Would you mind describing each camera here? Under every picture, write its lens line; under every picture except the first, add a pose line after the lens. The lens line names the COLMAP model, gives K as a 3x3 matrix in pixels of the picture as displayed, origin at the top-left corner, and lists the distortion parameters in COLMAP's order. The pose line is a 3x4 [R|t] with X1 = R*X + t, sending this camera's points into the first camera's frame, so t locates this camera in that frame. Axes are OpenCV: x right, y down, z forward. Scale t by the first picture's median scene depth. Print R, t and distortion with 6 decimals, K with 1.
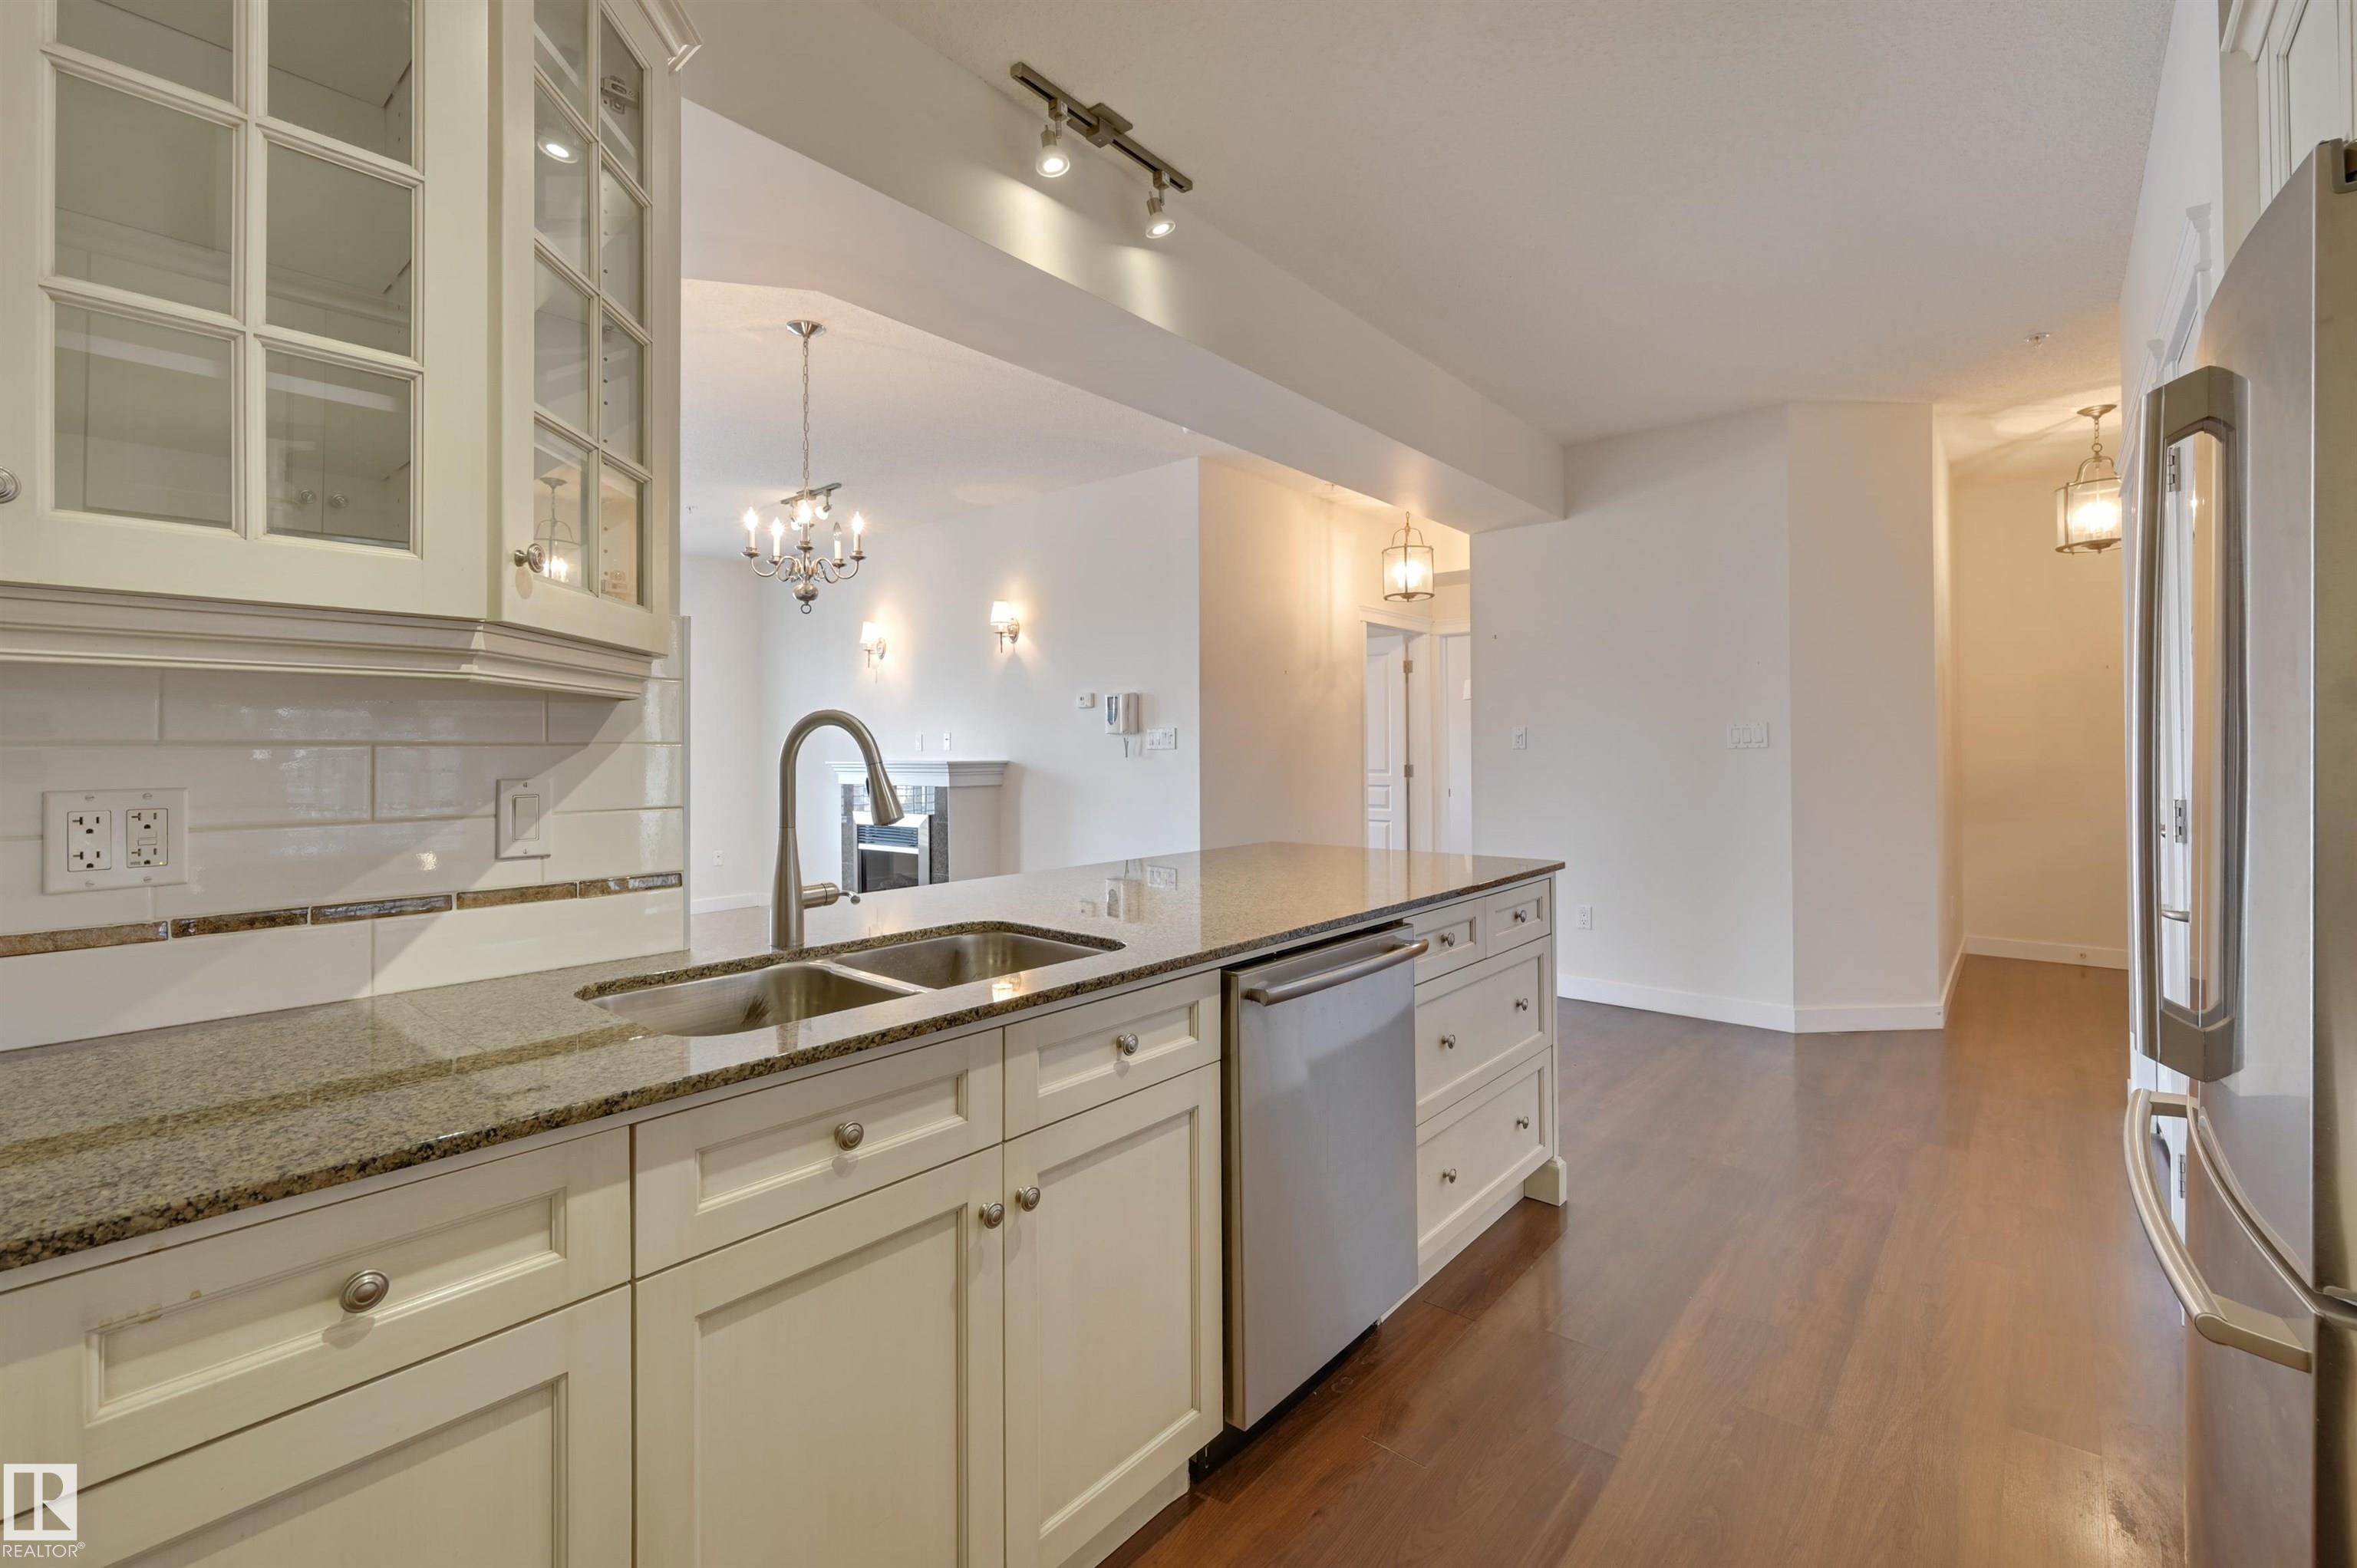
lens RADIAL K [[1033.2, 0, 1175.1], [0, 1033.2, 748.7], [0, 0, 1]] dist [-0.002117, 0.000400]
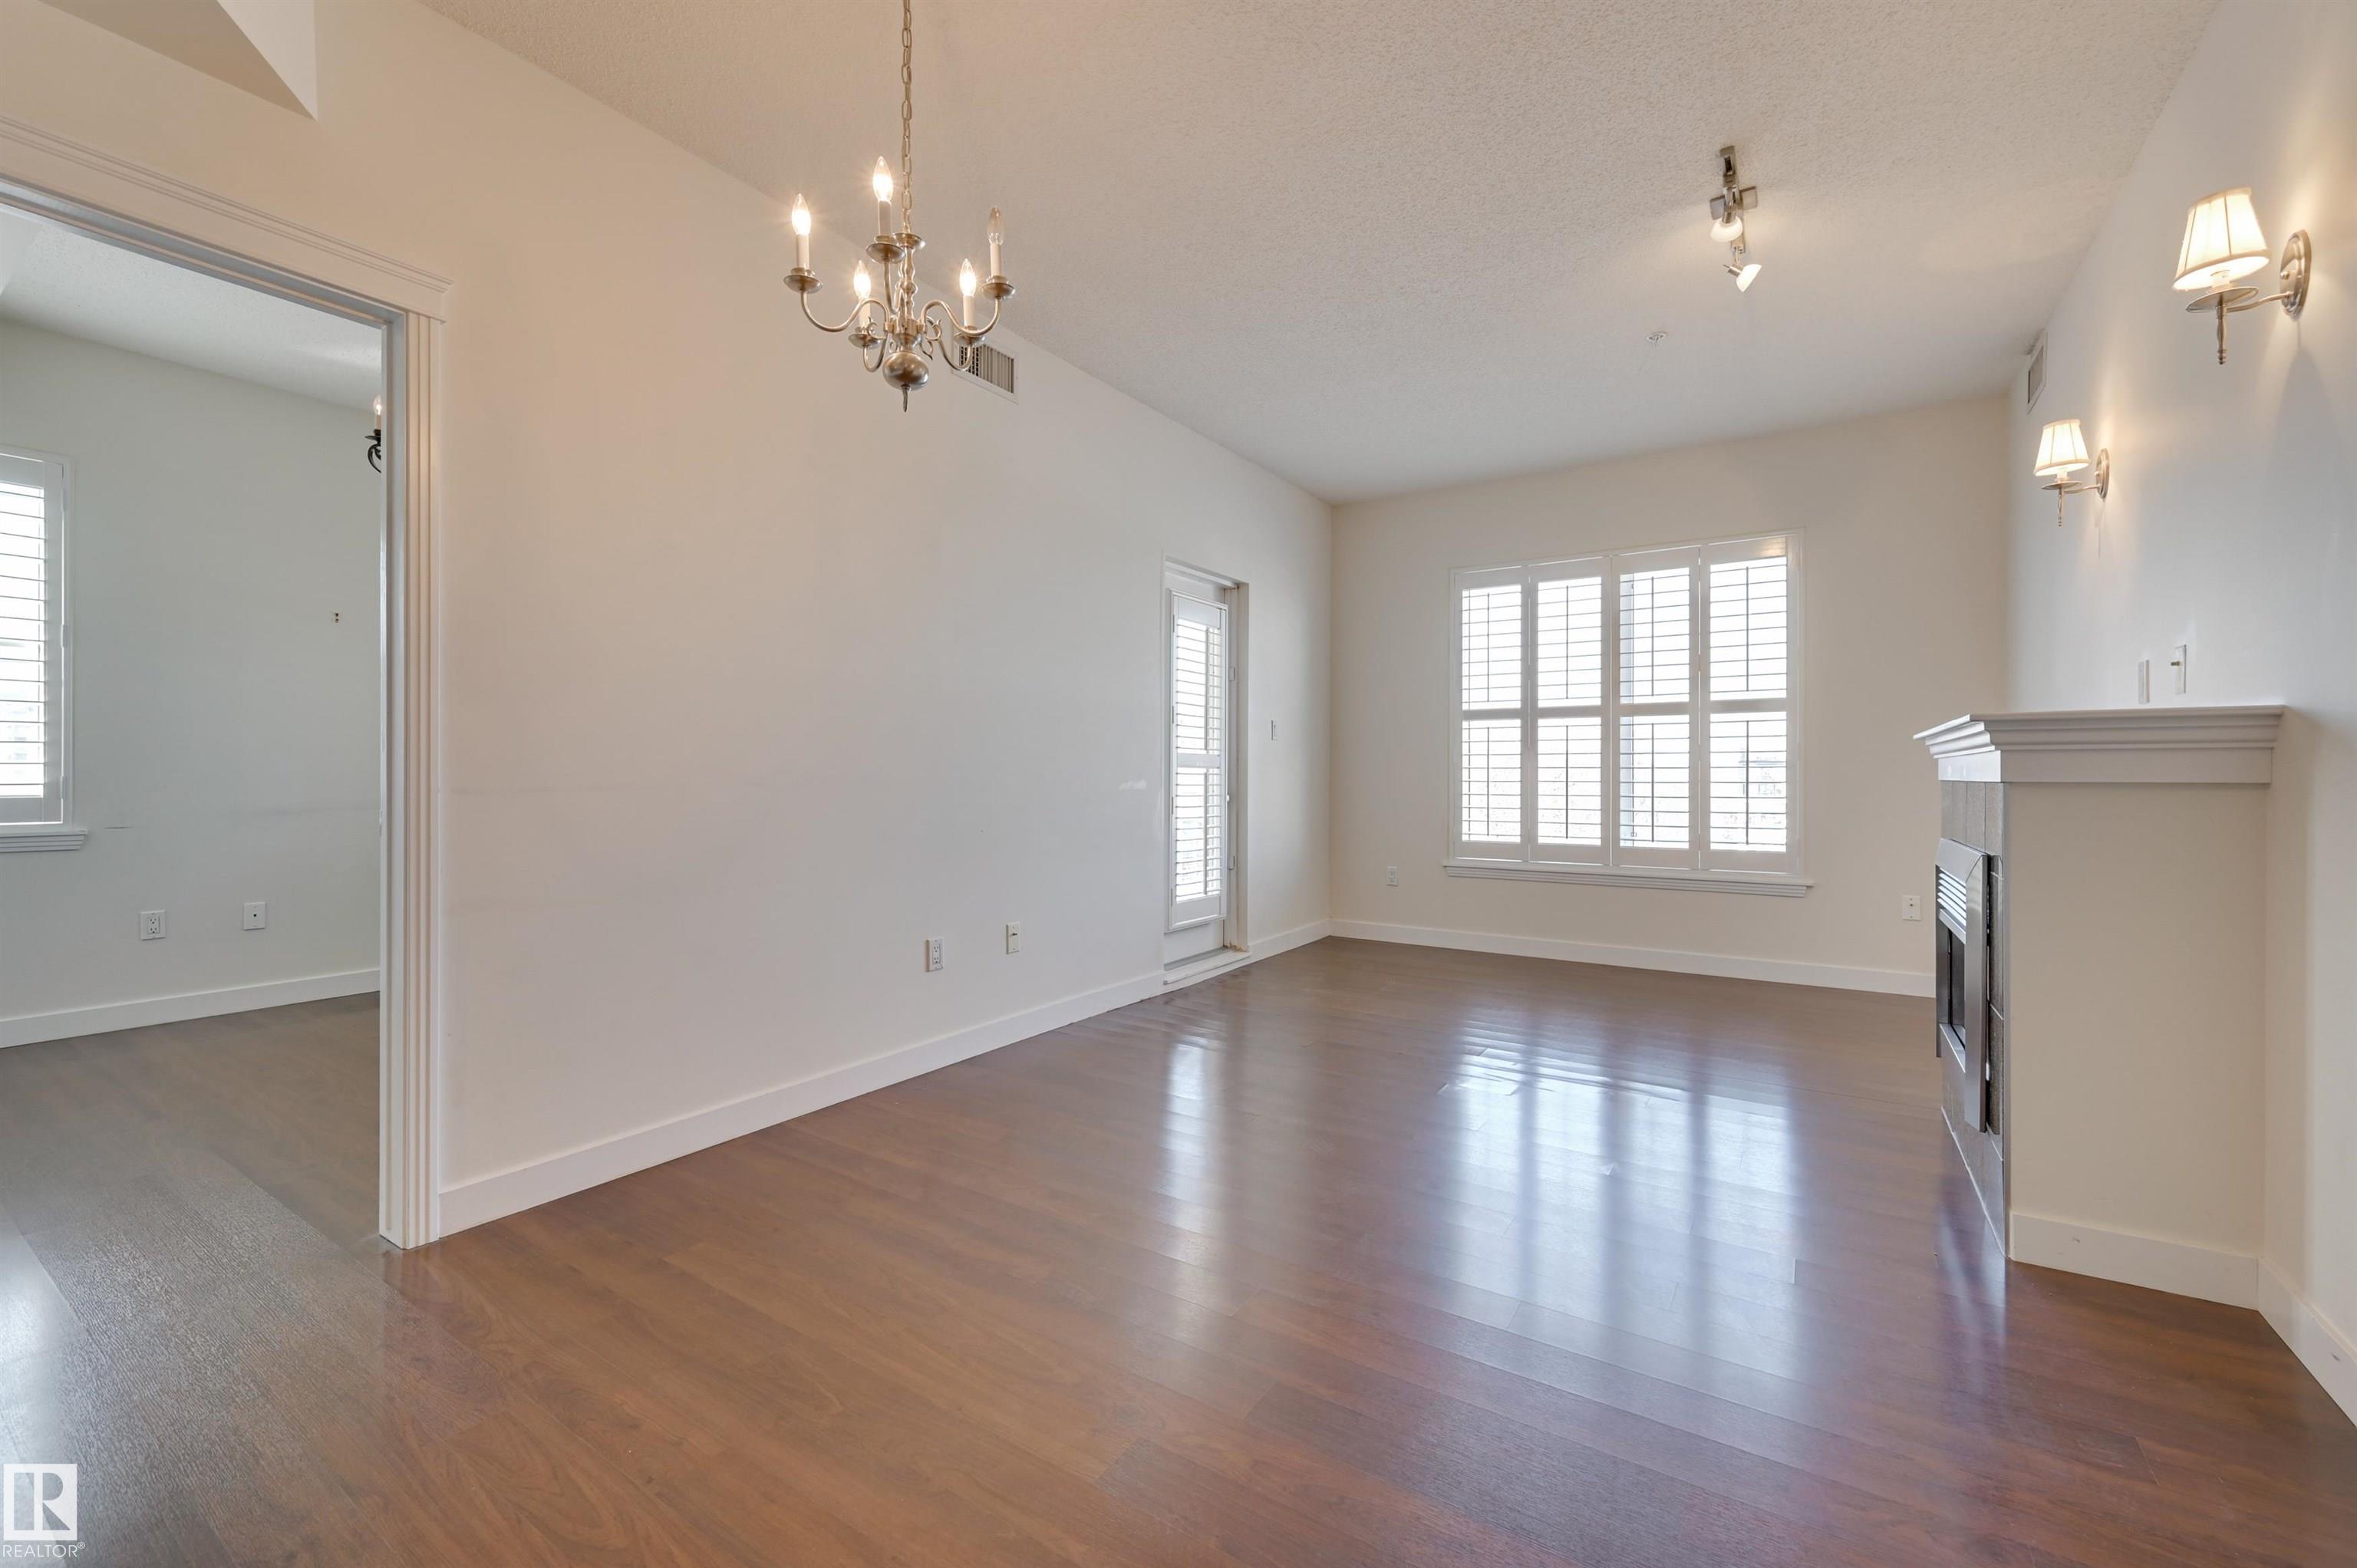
lens RADIAL K [[970.2, 0, 1158.2], [0, 970.2, 775.7], [0, 0, 1]] dist [0.000170, 0.000128]
pose [[0.112149, 0.008917, -0.993651, 0.093978], [0.000036, 0.999960, 0.008977, 0.031293], [0.993691, -0.001043, 0.112144, 0.655546]]
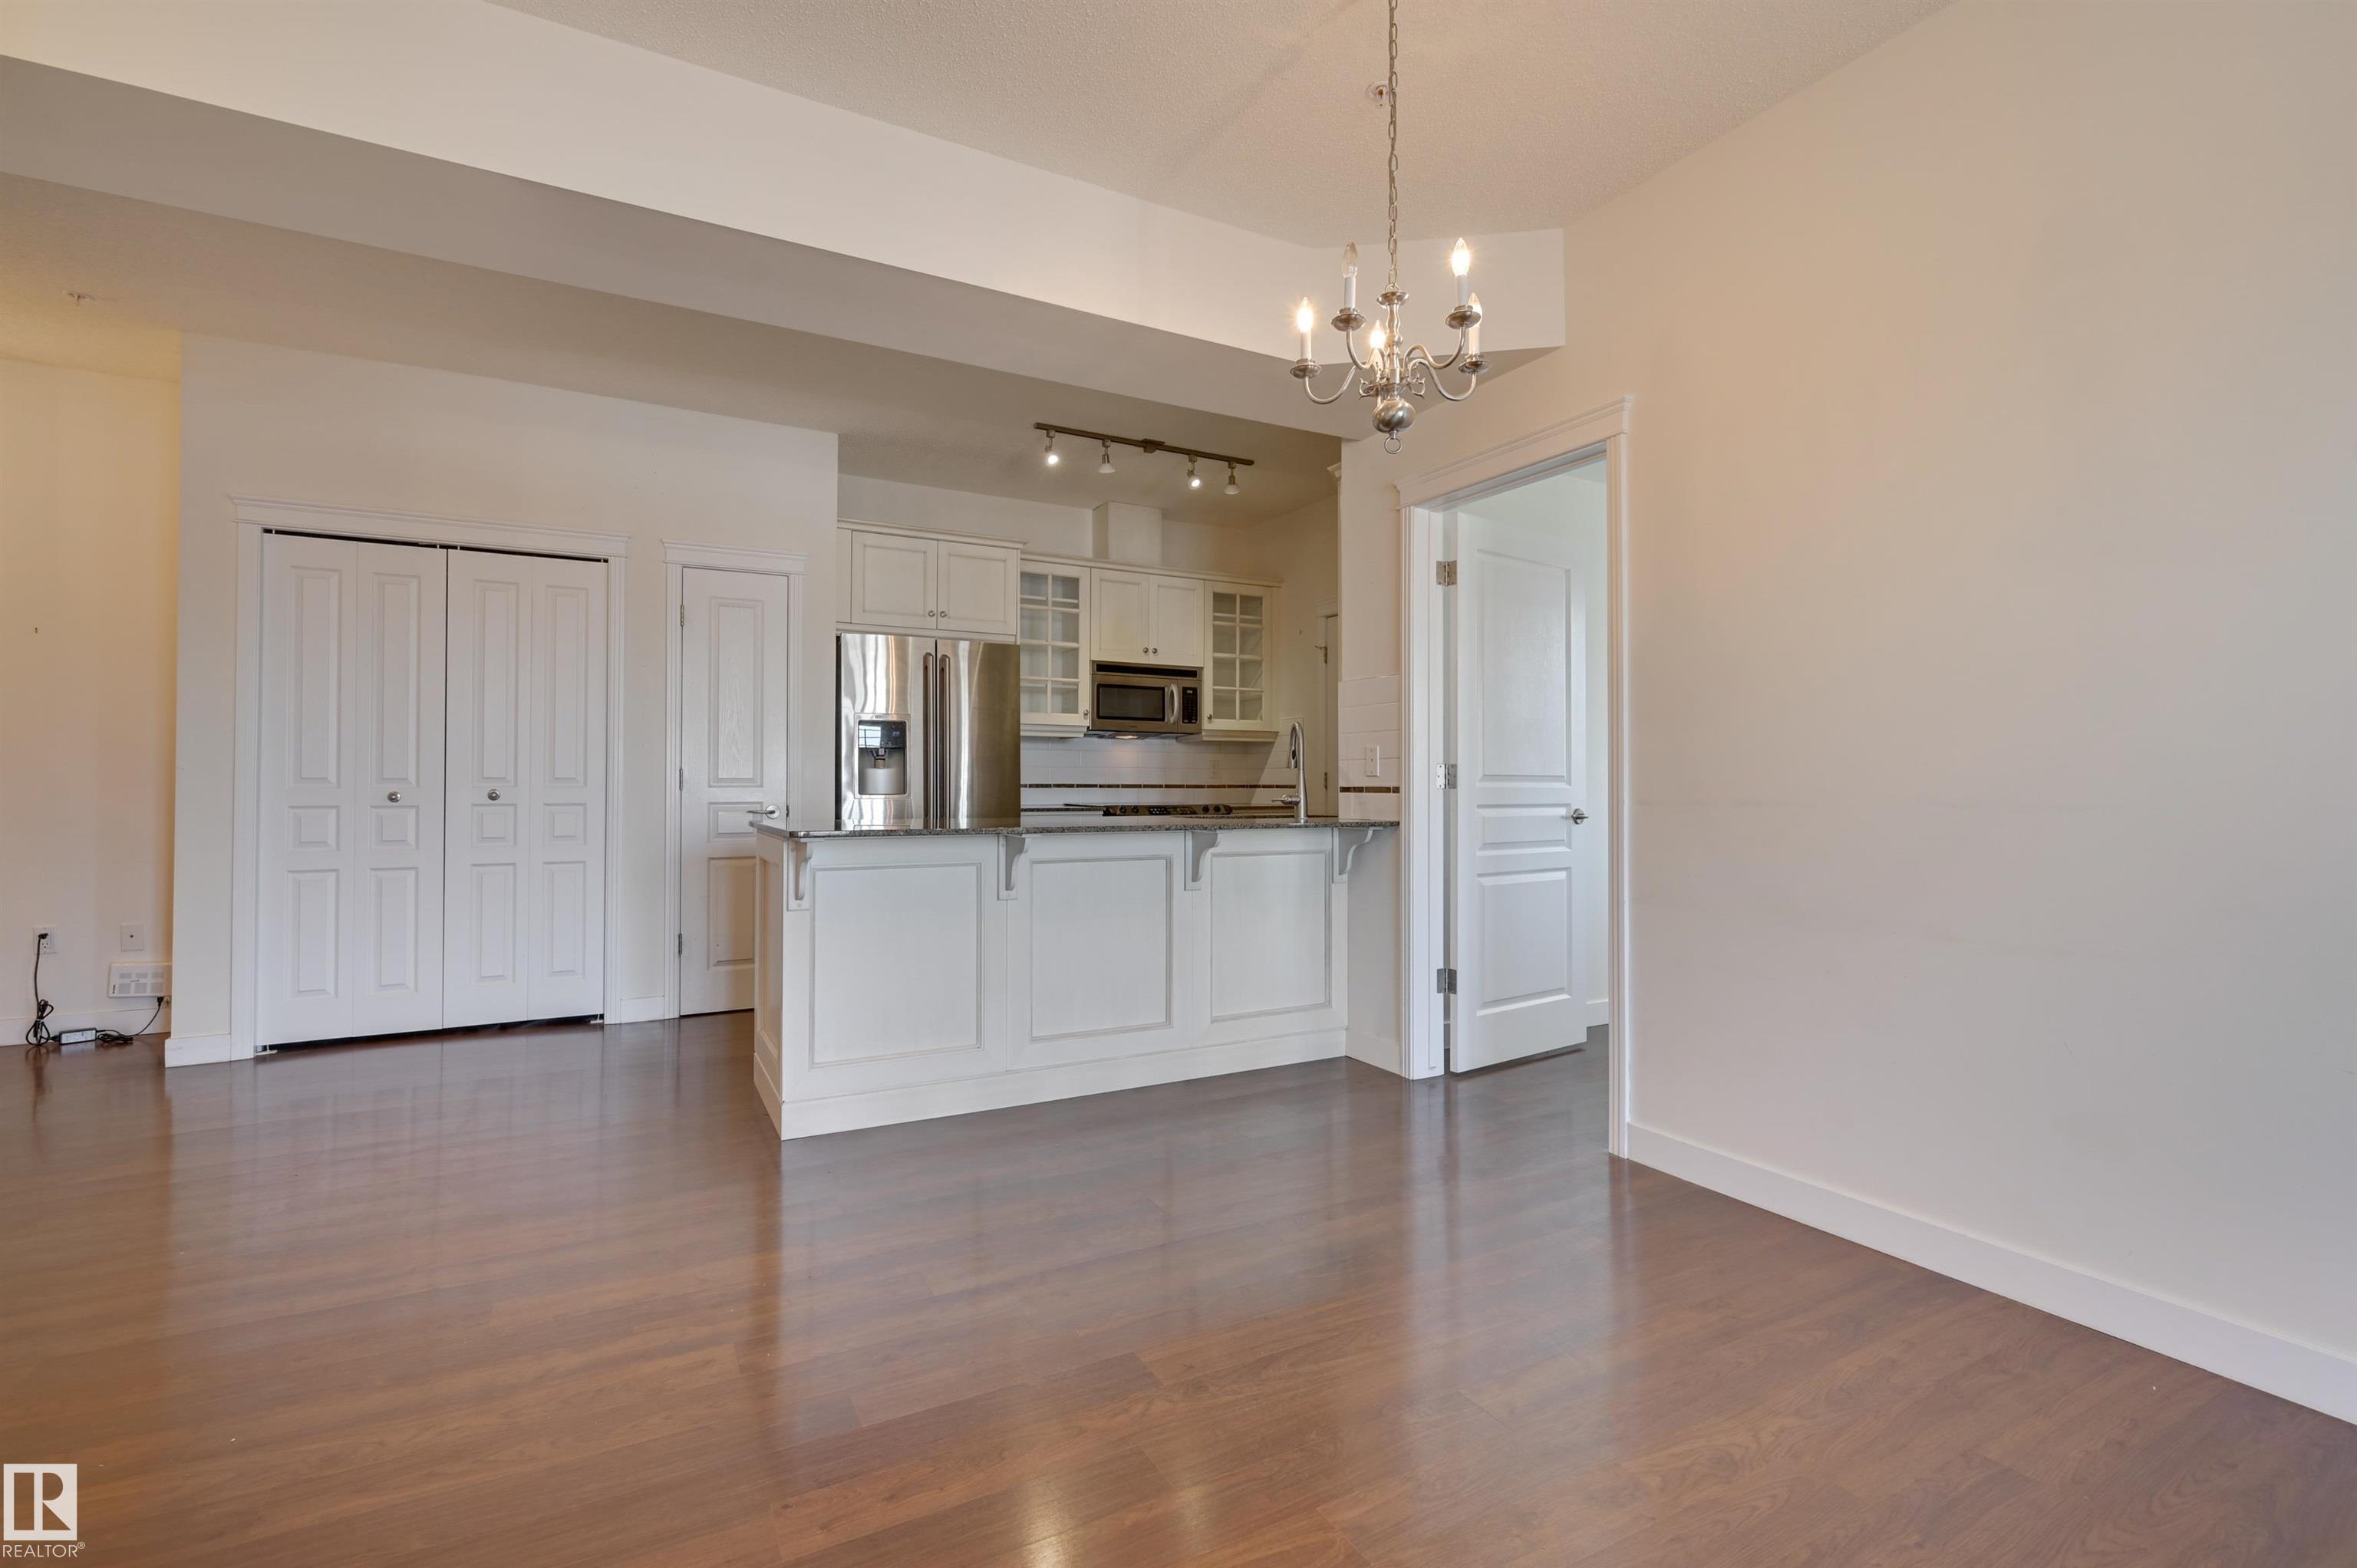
lens RADIAL K [[1135.2, 0, 1178.5], [0, 1135.2, 784.0], [0, 0, 1]] dist [-0.003827, -0.000469]
pose [[-0.920952, 0.001172, 0.389675, -0.342637], [-0.001873, 0.999971, -0.007433, 0.036395], [-0.389673, -0.007575, -0.920922, 1.030941]]
